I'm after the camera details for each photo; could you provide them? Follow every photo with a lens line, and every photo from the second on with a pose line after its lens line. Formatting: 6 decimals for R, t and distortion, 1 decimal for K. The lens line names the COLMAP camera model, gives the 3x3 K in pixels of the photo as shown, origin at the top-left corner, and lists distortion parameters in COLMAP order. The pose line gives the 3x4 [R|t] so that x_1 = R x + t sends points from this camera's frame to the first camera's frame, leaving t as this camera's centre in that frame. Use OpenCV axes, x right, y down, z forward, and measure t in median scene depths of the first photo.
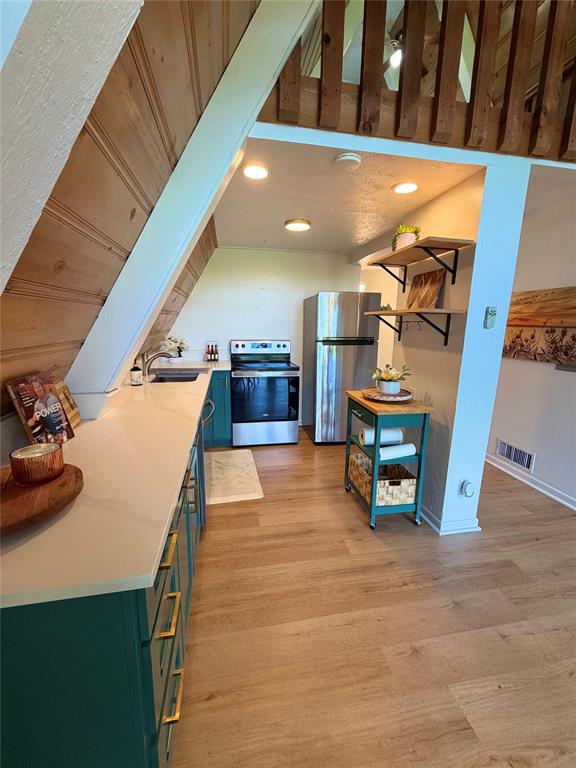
lens RADIAL K [[309.8, 0, 286.4], [0, 309.8, 381.1], [0, 0, 1]] dist [0.001797, -0.000058]
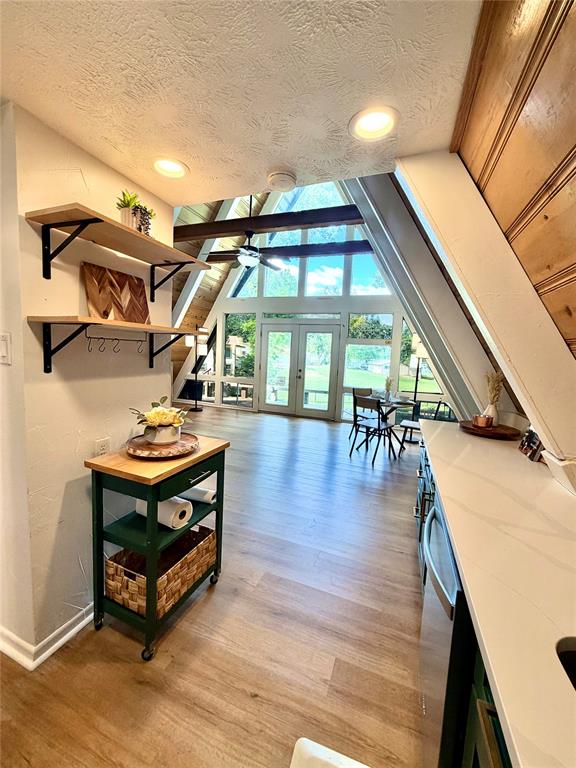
lens RADIAL K [[309.8, 0, 288.7], [0, 309.8, 384.8], [0, 0, 1]] dist [0.001797, -0.000058]
pose [[-0.856440, -0.106524, 0.505136, -0.297262], [0.035427, 0.964045, 0.263365, -0.295610], [-0.515029, 0.243452, -0.821873, 1.576015]]
